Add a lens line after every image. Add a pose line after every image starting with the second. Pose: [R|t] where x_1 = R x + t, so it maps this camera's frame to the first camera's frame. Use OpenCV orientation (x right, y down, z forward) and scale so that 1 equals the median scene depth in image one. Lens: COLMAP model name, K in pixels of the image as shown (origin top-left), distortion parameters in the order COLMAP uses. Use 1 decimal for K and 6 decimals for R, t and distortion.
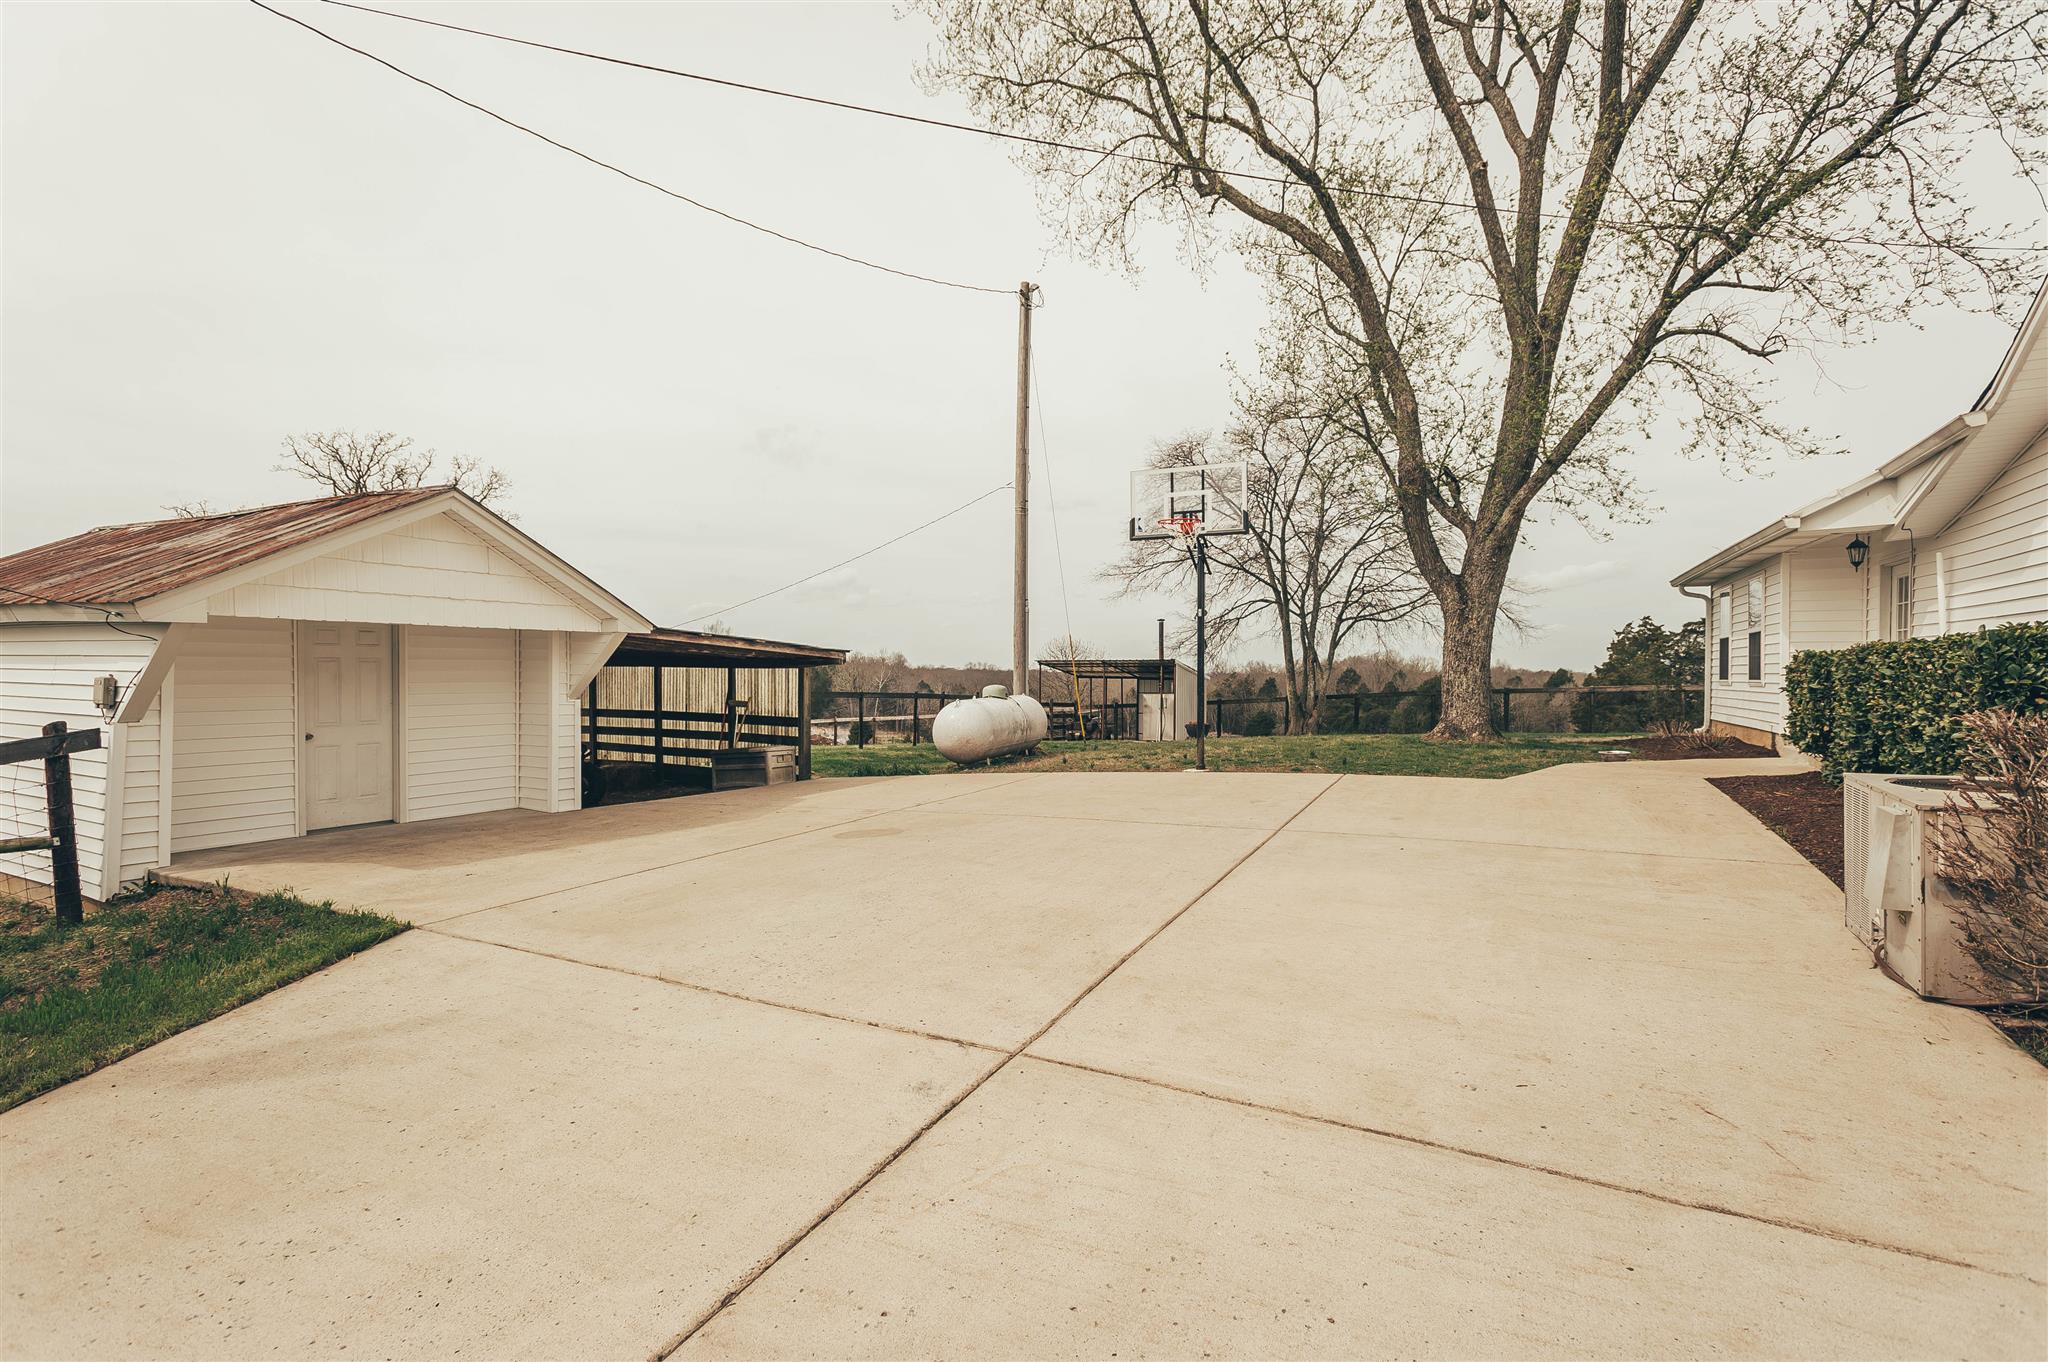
lens RADIAL K [[953.4, 0, 1027.1], [0, 953.4, 681.2], [0, 0, 1]] dist [0.016384, -0.007087]
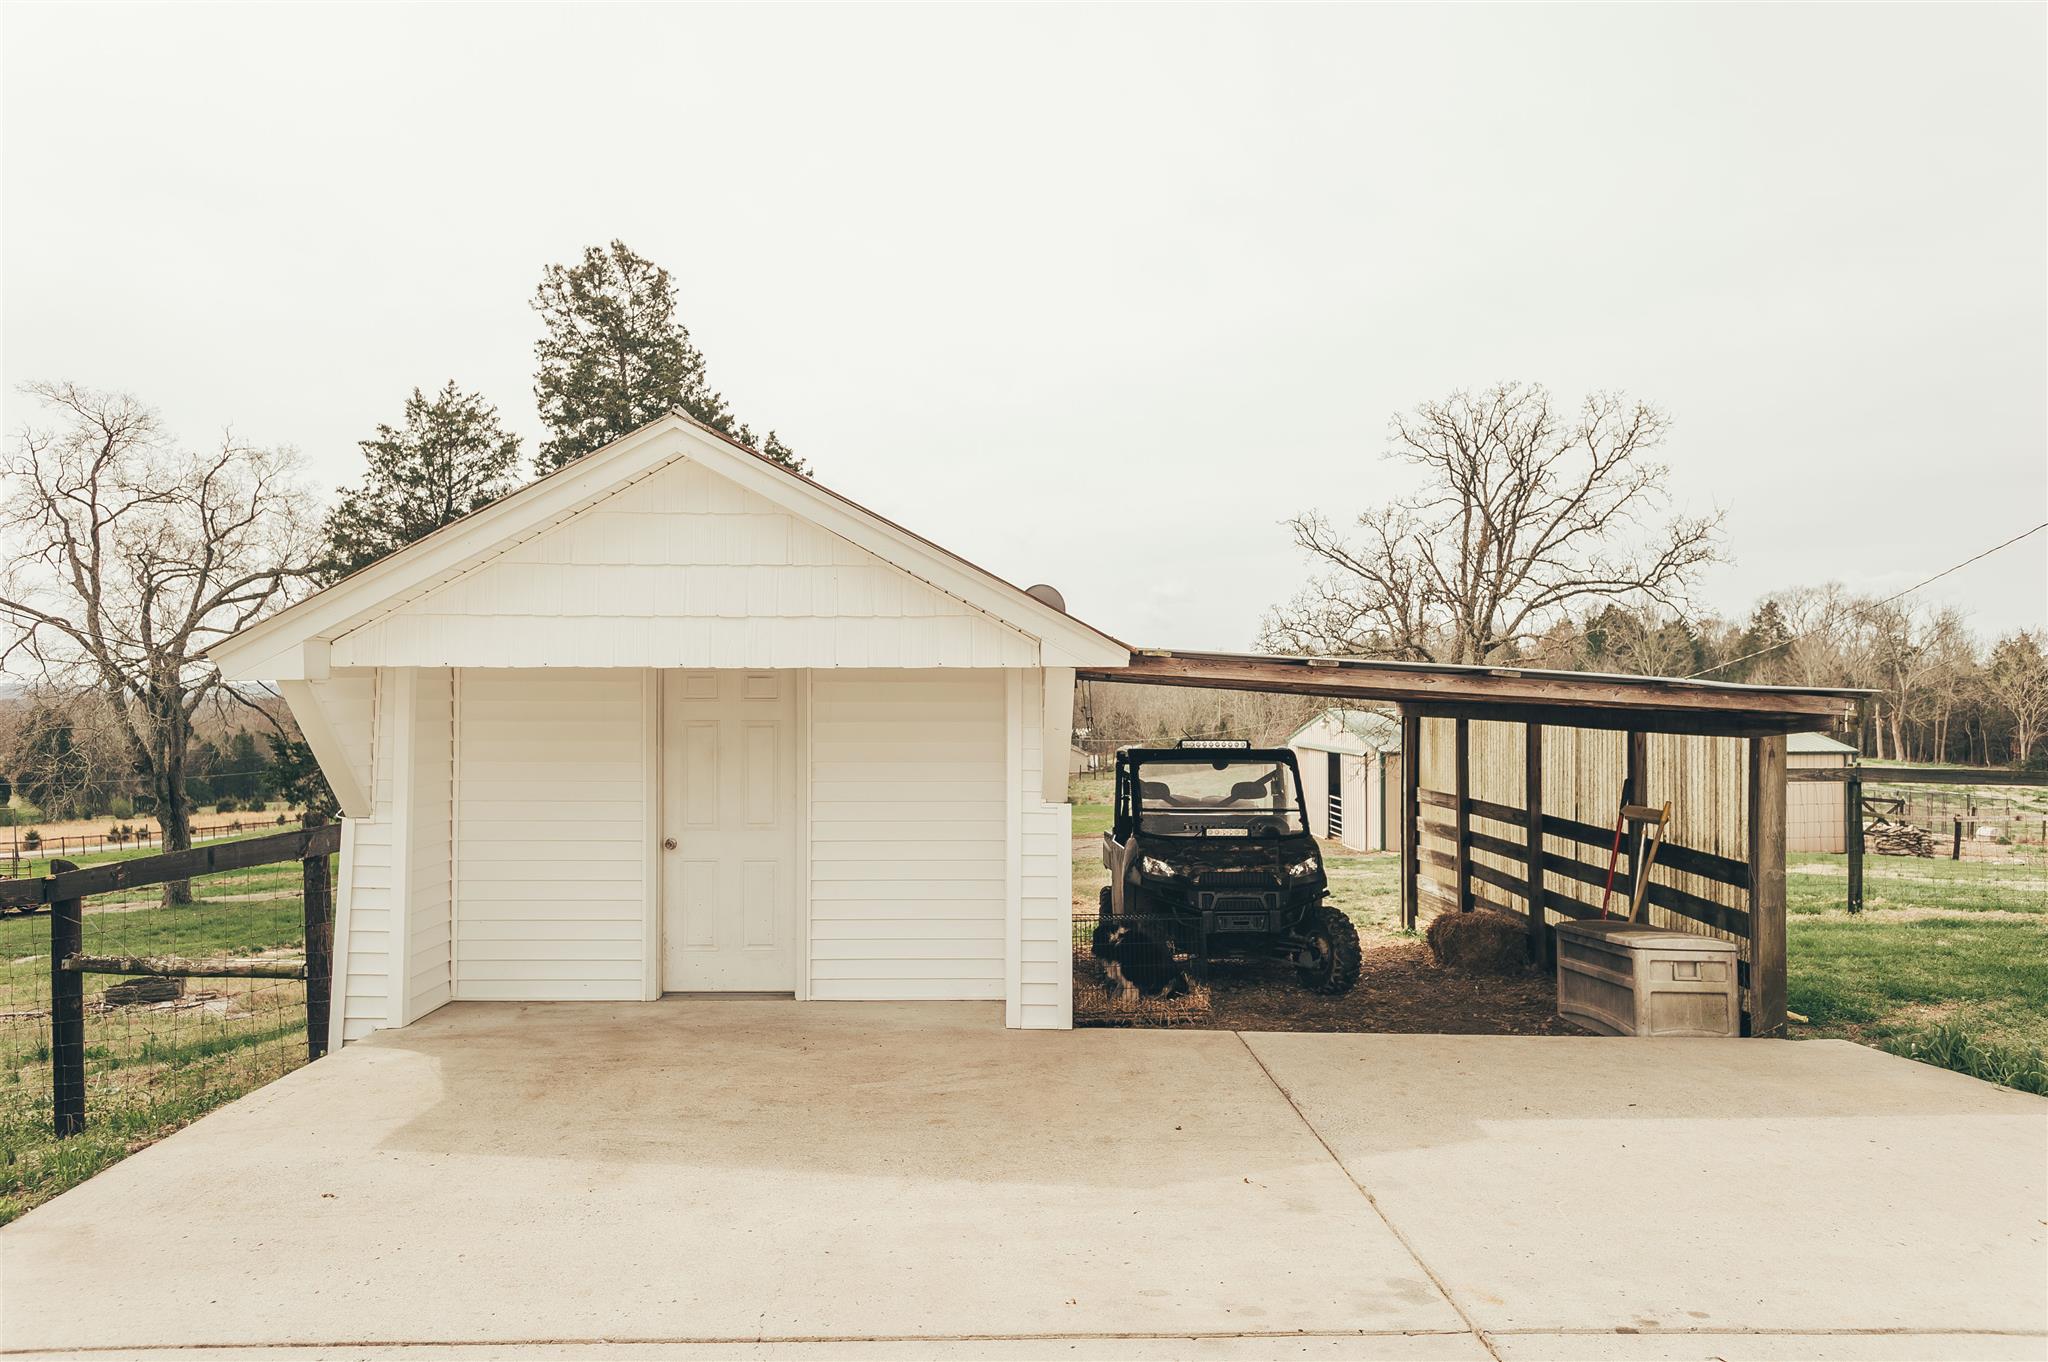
lens RADIAL K [[1305.8, 0, 1017.9], [0, 1305.8, 686.3], [0, 0, 1]] dist [-0.106647, 0.131855]
pose [[0.451655, -0.008362, -0.892153, 0.080368], [-0.009067, 0.999861, -0.013962, -0.023032], [0.892147, 0.014395, 0.451517, 0.495325]]
